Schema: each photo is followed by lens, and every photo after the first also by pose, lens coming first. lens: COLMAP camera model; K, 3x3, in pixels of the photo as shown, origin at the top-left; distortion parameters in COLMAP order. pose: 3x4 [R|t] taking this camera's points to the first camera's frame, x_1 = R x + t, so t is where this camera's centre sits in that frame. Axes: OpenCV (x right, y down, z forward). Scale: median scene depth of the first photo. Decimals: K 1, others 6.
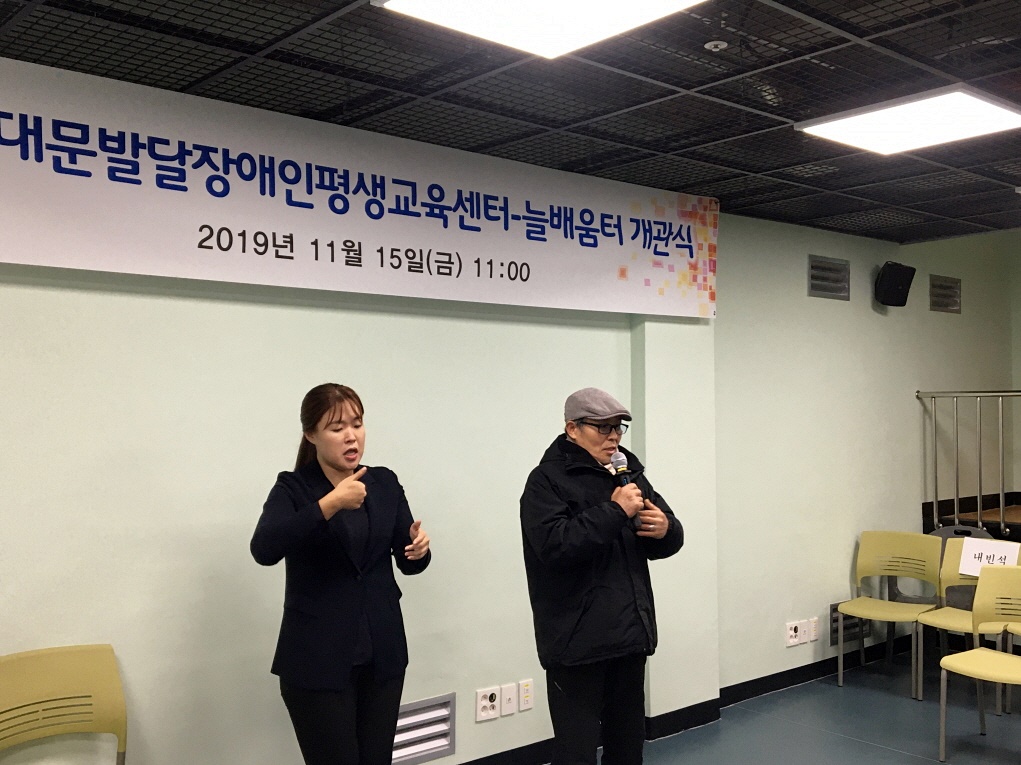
lens RADIAL K [[1048.6, 0, 510.5], [0, 1048.6, 382.5], [0, 0, 1]] dist [0.136587, -0.272342]
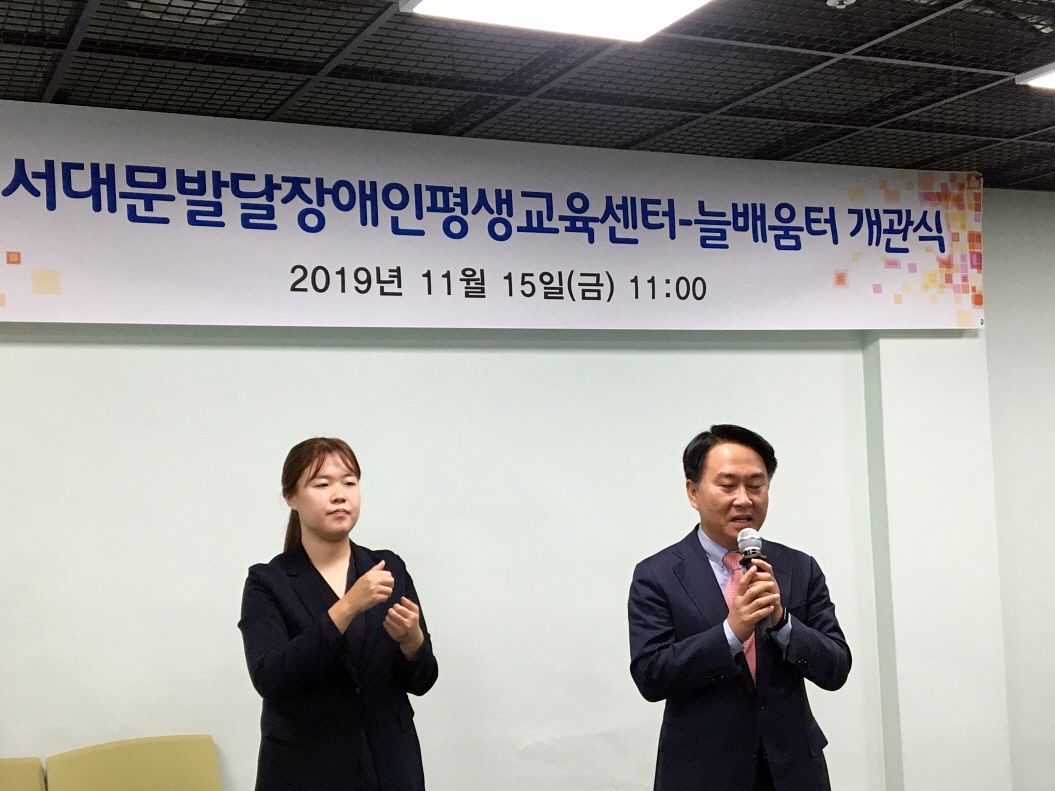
lens RADIAL K [[1312.9, 0, 527.5], [0, 1312.9, 395.5], [0, 0, 1]] dist [0.156300, -0.350423]
pose [[0.964988, -0.043963, -0.258585, 0.160785], [0.039742, 0.998978, -0.021533, -0.006063], [0.259267, 0.010503, 0.965749, -0.021925]]
